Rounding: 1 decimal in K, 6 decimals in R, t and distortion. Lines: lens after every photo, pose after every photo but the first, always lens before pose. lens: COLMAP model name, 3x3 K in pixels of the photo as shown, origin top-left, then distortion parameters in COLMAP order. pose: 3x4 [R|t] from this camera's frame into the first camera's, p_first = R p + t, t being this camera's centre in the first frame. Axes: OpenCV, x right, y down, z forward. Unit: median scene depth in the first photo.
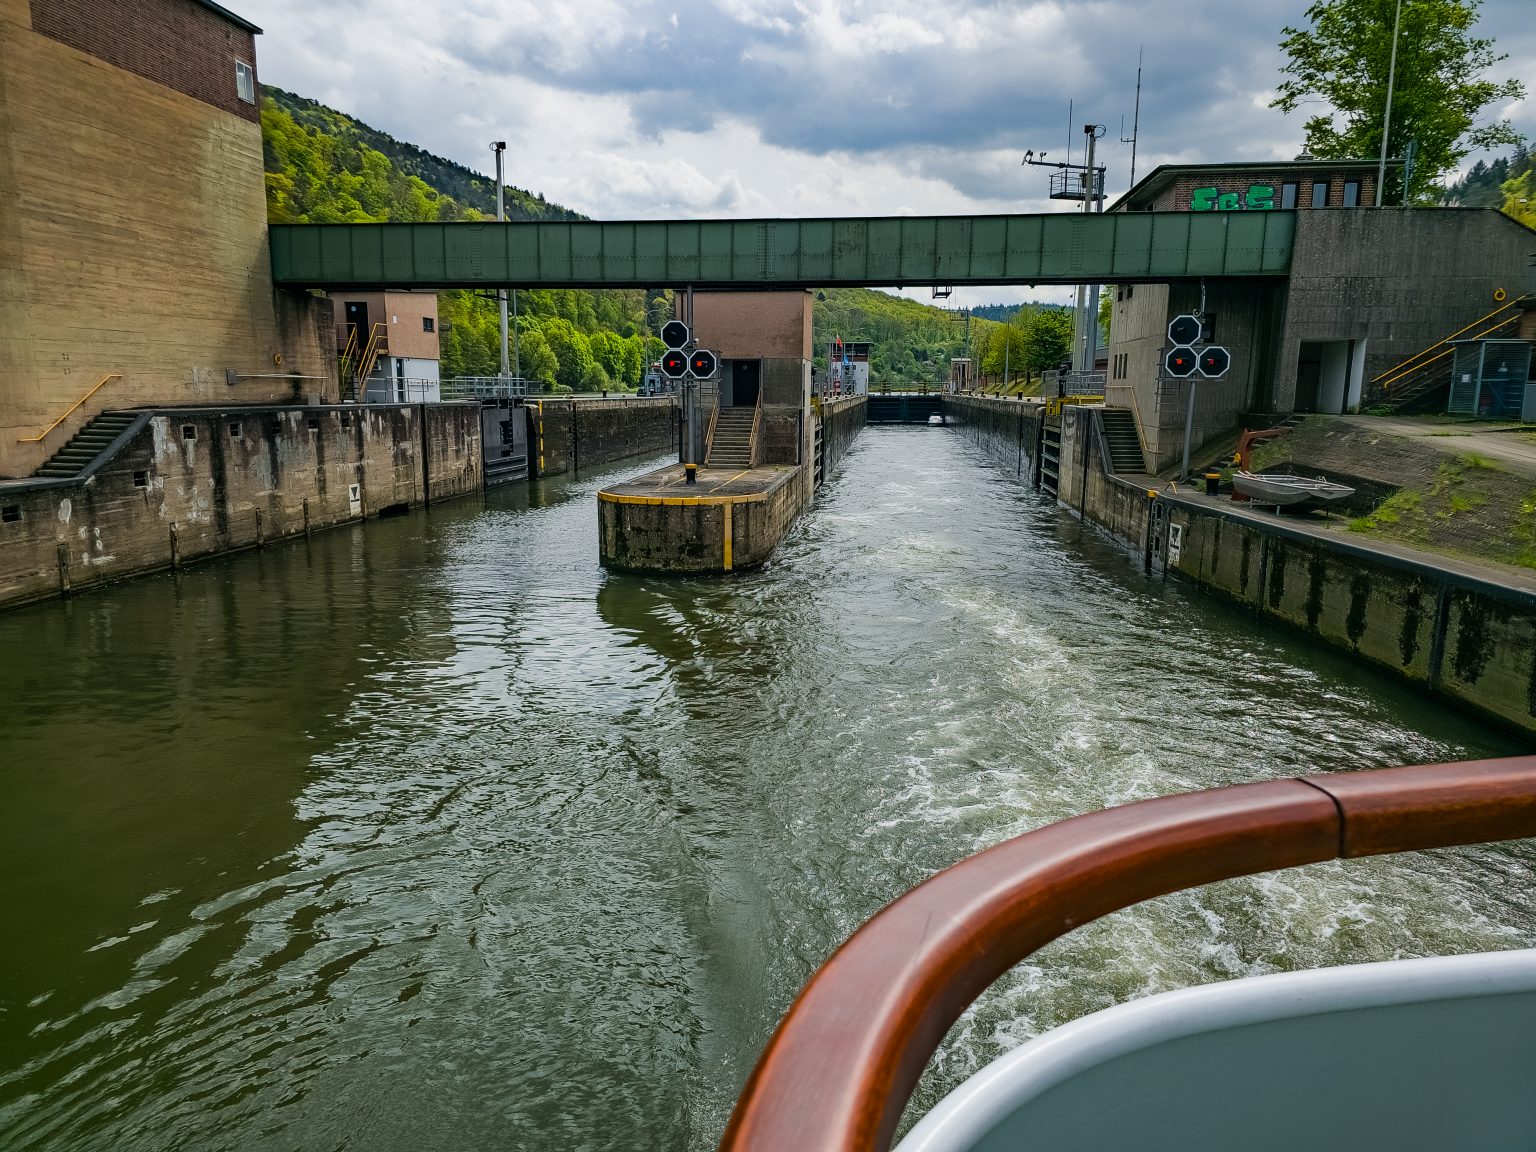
lens RADIAL K [[1057.0, 0, 755.1], [0, 1057.0, 574.5], [0, 0, 1]] dist [0.107193, -0.136231]
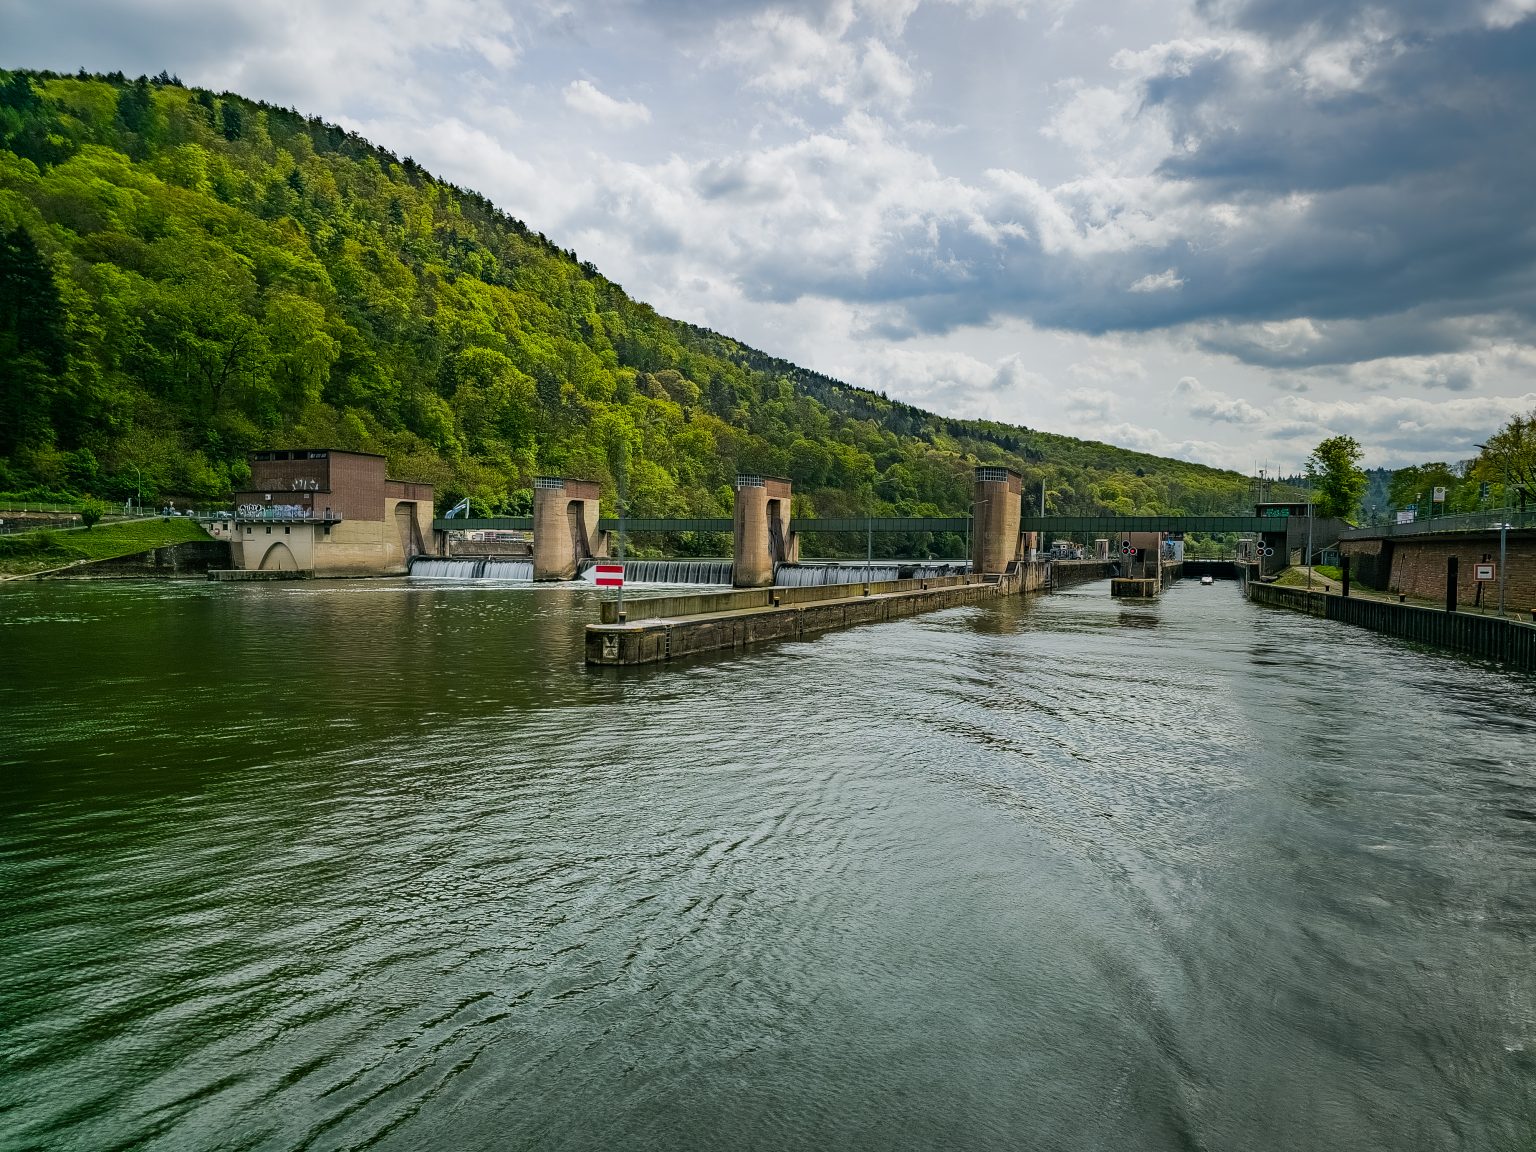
lens RADIAL K [[1057.0, 0, 755.1], [0, 1057.0, 574.5], [0, 0, 1]] dist [0.107193, -0.136231]
pose [[0.960842, 0.013296, -0.276777, -0.024164], [-0.055725, 0.987713, -0.146004, 0.044473], [0.271435, 0.155710, 0.949778, -0.255751]]
